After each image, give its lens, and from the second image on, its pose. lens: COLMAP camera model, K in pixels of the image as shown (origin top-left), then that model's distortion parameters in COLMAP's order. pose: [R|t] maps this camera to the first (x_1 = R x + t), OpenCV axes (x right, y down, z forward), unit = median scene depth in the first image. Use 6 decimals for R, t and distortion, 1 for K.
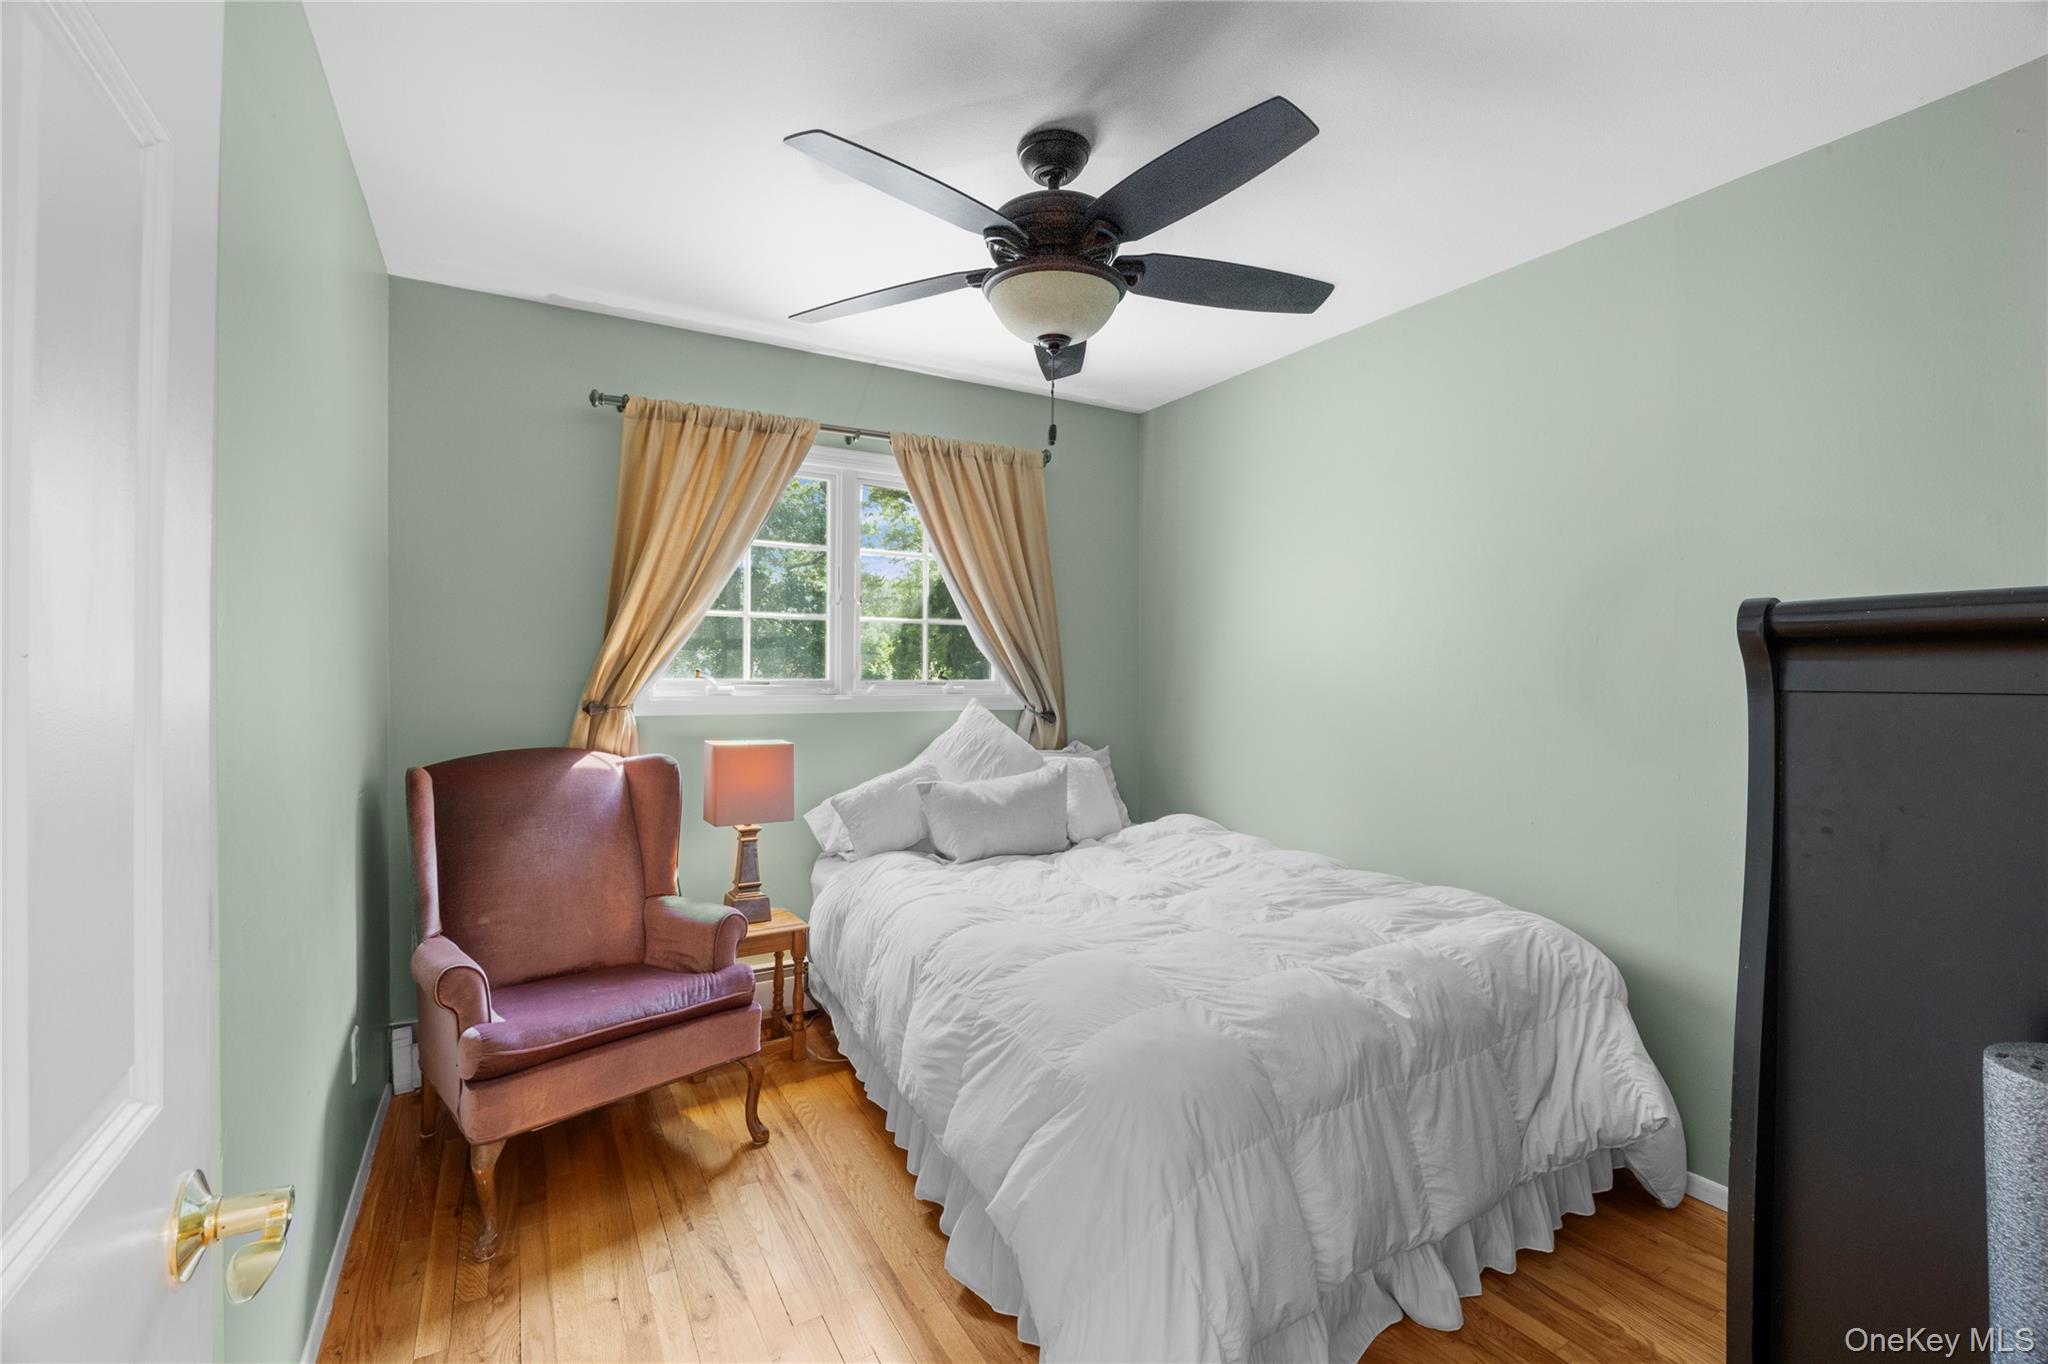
lens RADIAL K [[890.8, 0, 1020.6], [0, 890.8, 681.7], [0, 0, 1]] dist [-0.004172, -0.001341]
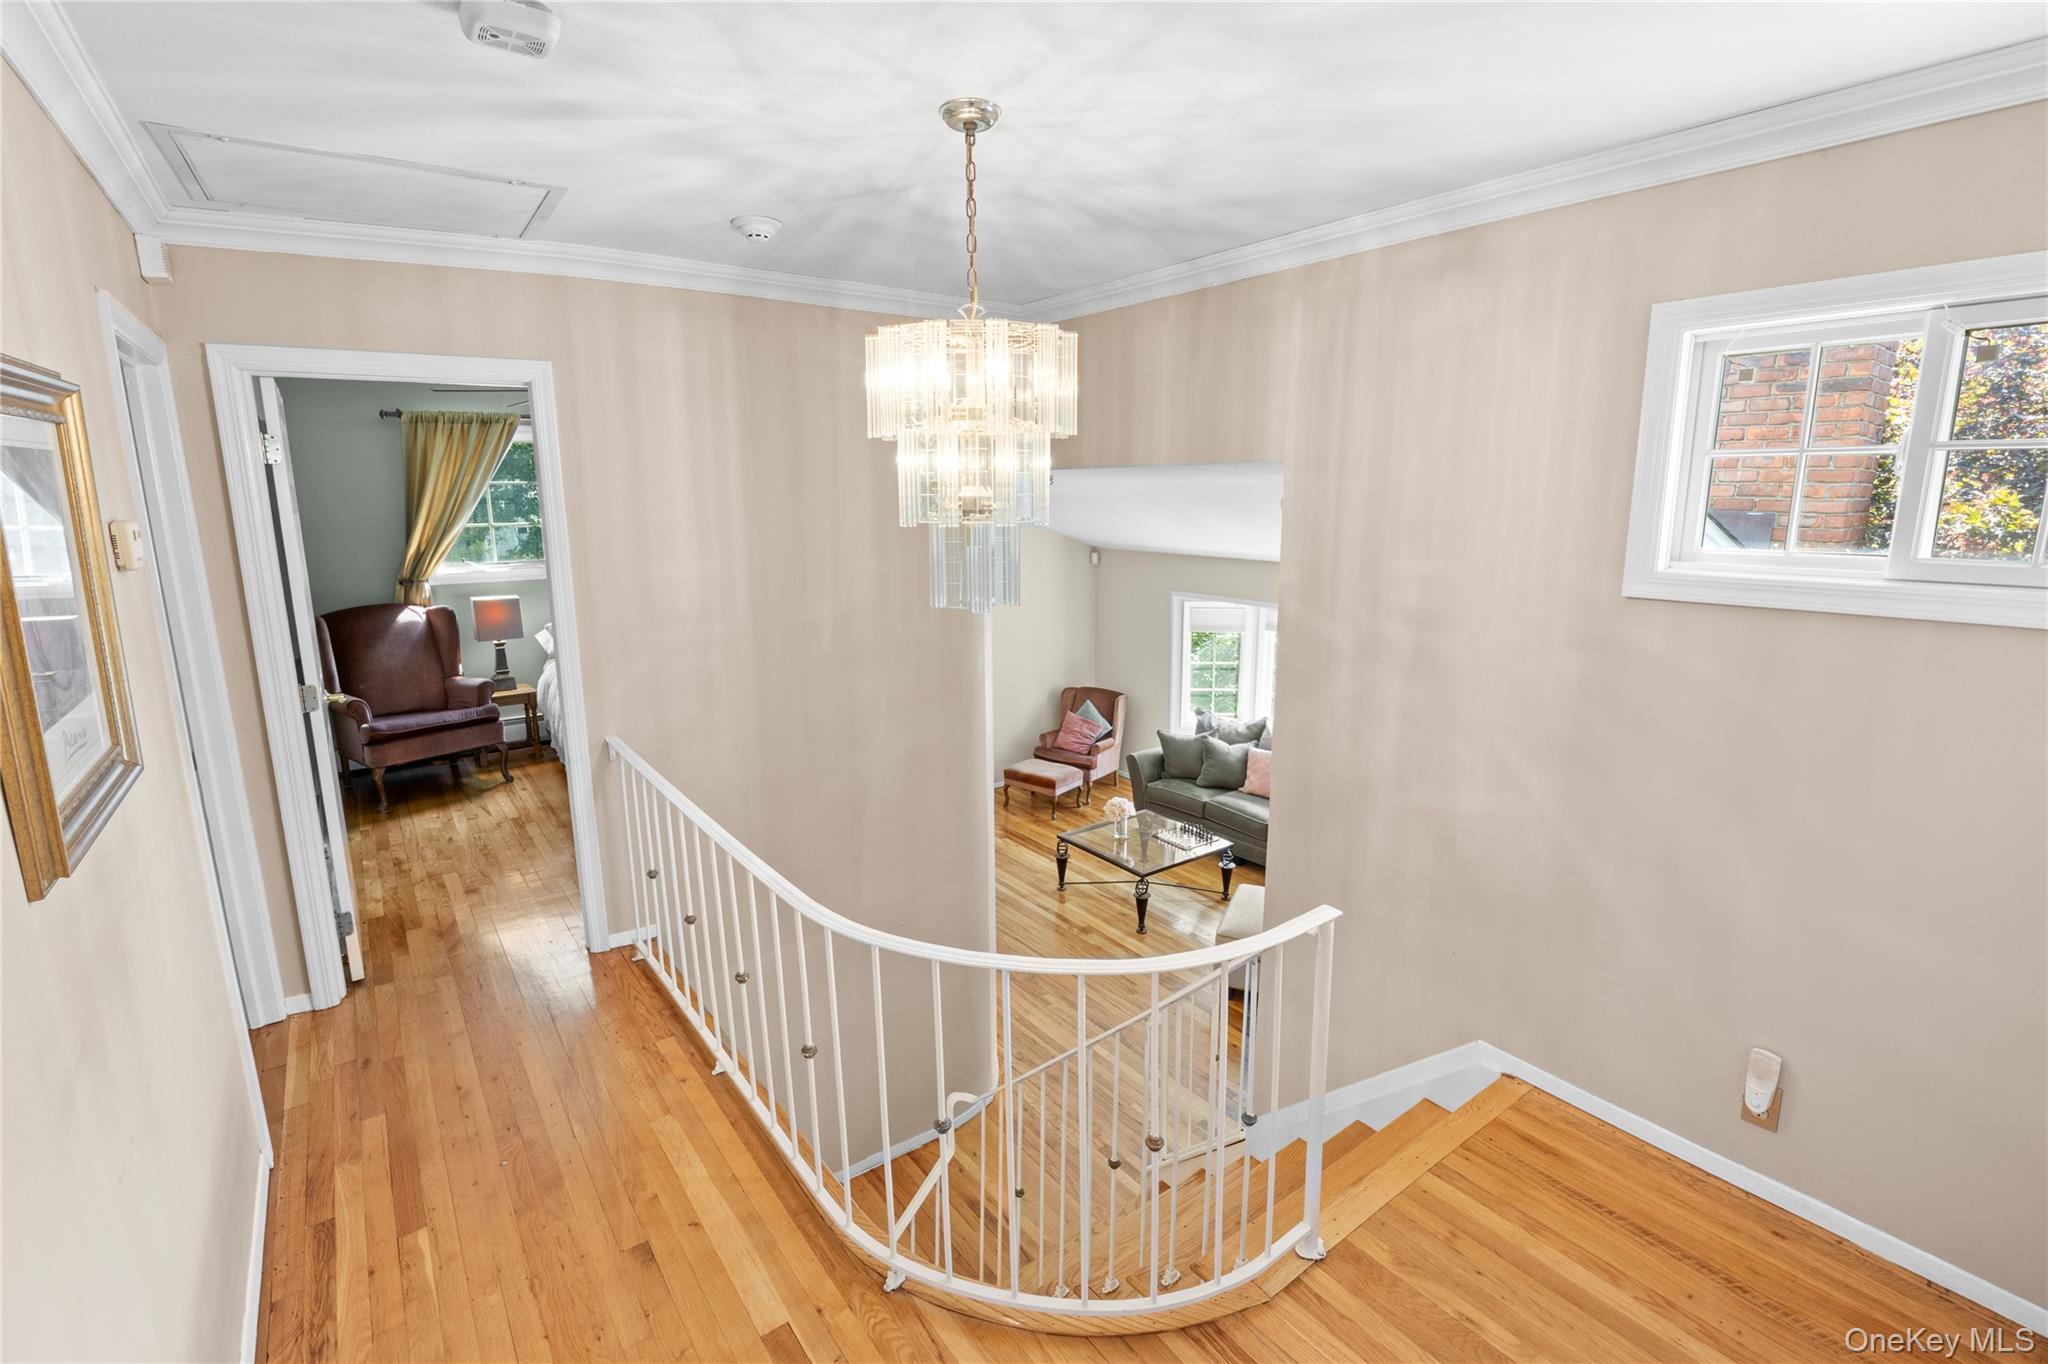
lens RADIAL K [[976.1, 0, 1025.6], [0, 976.1, 677.8], [0, 0, 1]] dist [0.004255, 0.000389]
pose [[0.995675, -0.033205, 0.086767, 0.650845], [0.016454, 0.982209, 0.187066, -0.138722], [-0.091435, -0.184830, 0.978508, -1.200709]]
